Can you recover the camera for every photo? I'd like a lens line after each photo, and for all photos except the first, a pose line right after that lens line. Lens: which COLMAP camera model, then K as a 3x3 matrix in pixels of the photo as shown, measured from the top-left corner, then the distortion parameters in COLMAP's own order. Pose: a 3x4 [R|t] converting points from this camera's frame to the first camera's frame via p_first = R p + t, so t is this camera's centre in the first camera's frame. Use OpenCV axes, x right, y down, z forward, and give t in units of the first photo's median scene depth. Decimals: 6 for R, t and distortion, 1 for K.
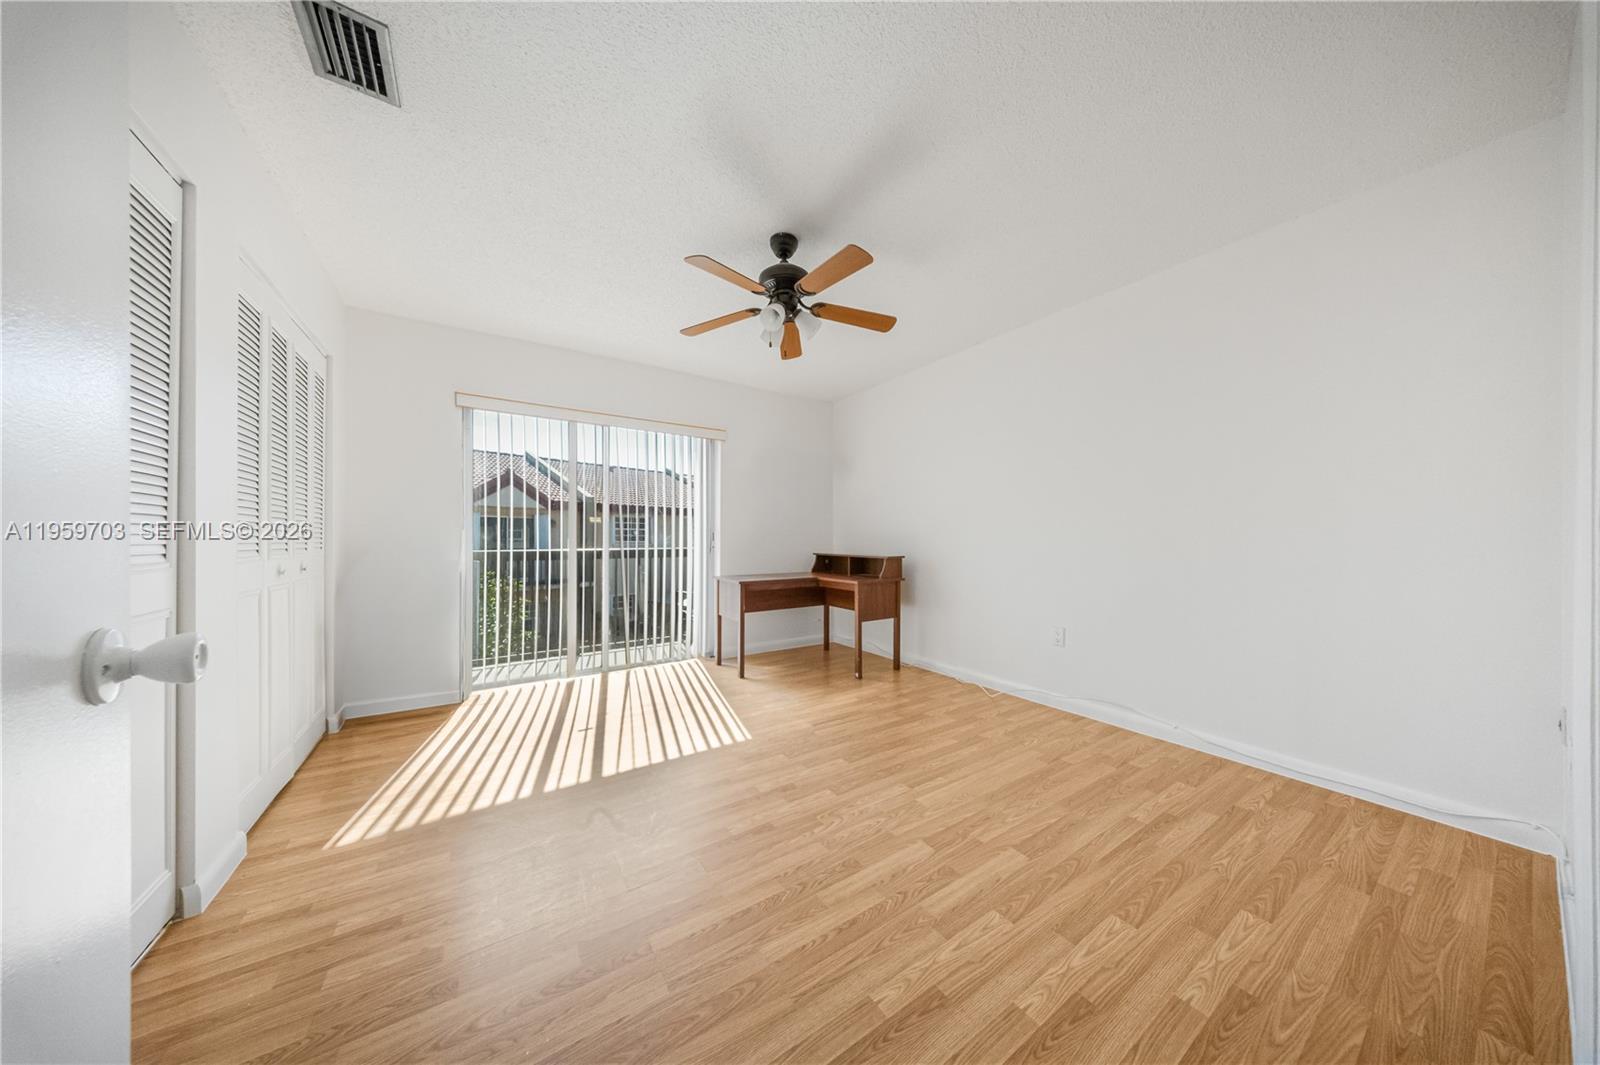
lens RADIAL K [[471.9, 0, 797.2], [0, 471.9, 536.3], [0, 0, 1]] dist [-0.001175, -0.000049]
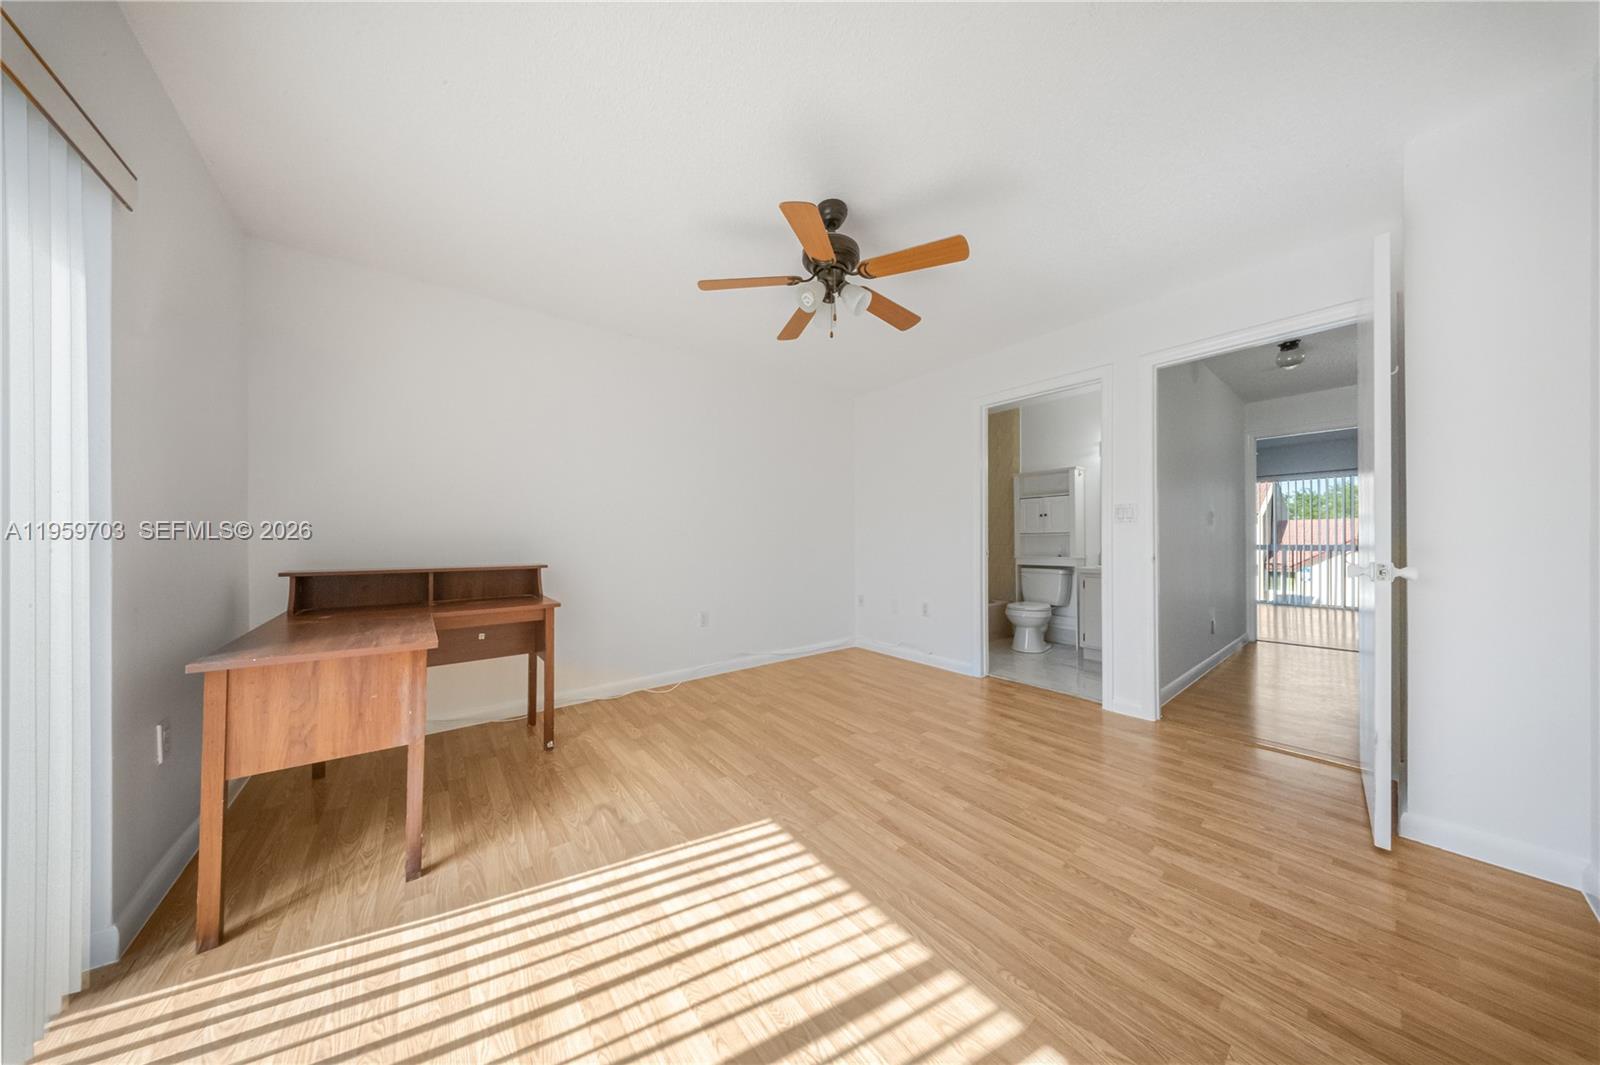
lens RADIAL K [[471.9, 0, 796.0], [0, 471.9, 536.5], [0, 0, 1]] dist [-0.001175, -0.000049]
pose [[-0.098382, 0.001879, 0.995147, -0.838996], [-0.004492, 0.999987, -0.002333, -0.000174], [-0.995139, -0.004700, -0.098373, 1.058816]]
